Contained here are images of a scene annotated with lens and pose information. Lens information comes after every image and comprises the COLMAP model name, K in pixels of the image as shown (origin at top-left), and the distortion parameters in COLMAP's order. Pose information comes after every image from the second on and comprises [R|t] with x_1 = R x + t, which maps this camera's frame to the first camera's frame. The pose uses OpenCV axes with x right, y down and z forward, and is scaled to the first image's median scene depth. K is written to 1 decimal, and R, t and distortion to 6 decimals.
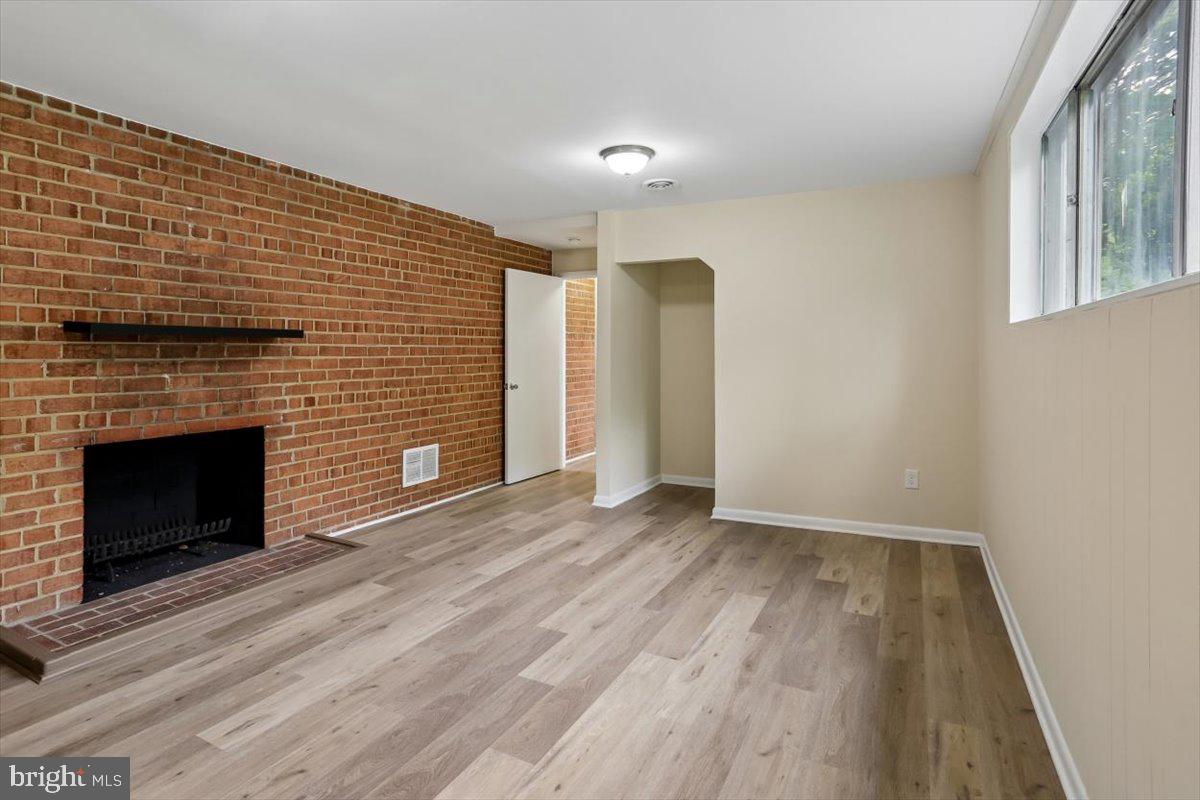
lens RADIAL K [[601.9, 0, 605.0], [0, 601.9, 364.7], [0, 0, 1]] dist [-0.062583, 0.035417]
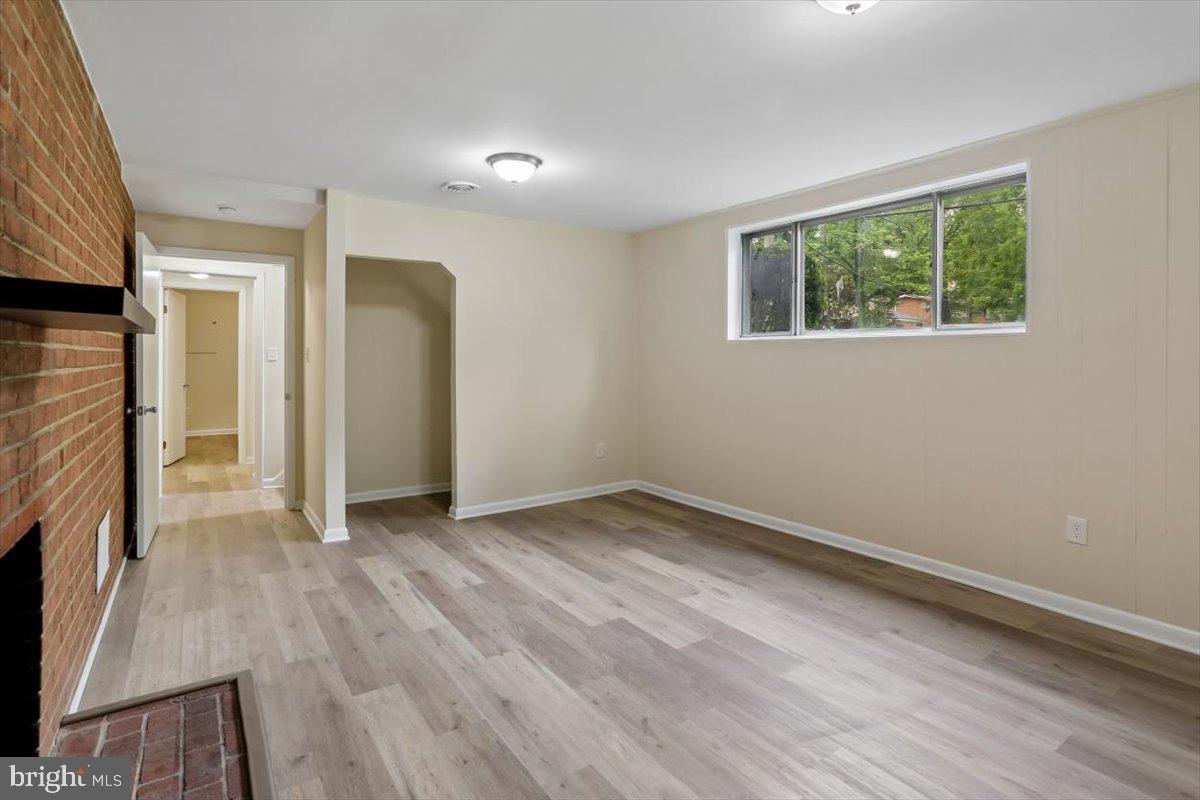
lens RADIAL K [[601.9, 0, 605.0], [0, 601.9, 364.7], [0, 0, 1]] dist [-0.062583, 0.035417]
pose [[0.469506, -0.013231, 0.882830, -0.984040], [0.016395, 0.999846, 0.006266, -0.015076], [-0.882777, 0.011532, 0.469650, 0.489004]]
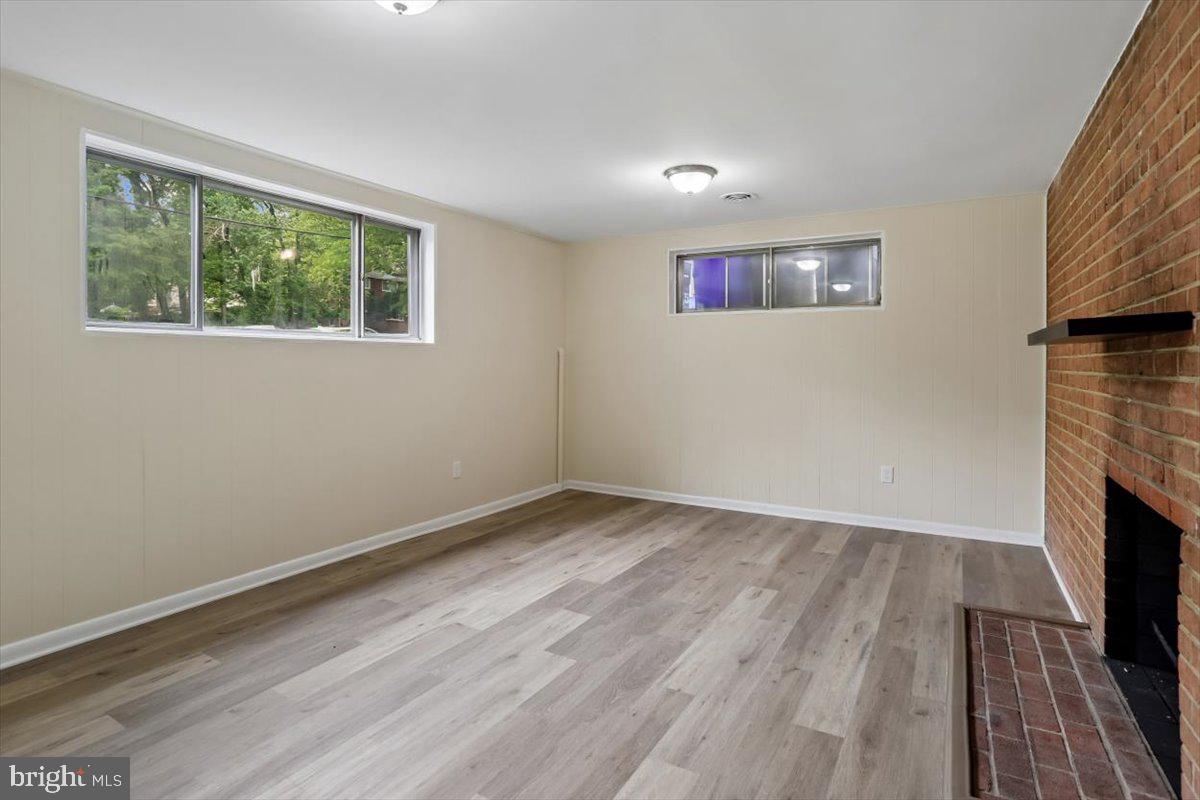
lens RADIAL K [[601.9, 0, 605.0], [0, 601.9, 364.7], [0, 0, 1]] dist [-0.062583, 0.035417]
pose [[-0.997941, -0.003375, 0.064050, -0.212764], [-0.001810, 0.999699, 0.024466, -0.038309], [-0.064113, 0.024300, -0.997647, 1.869881]]
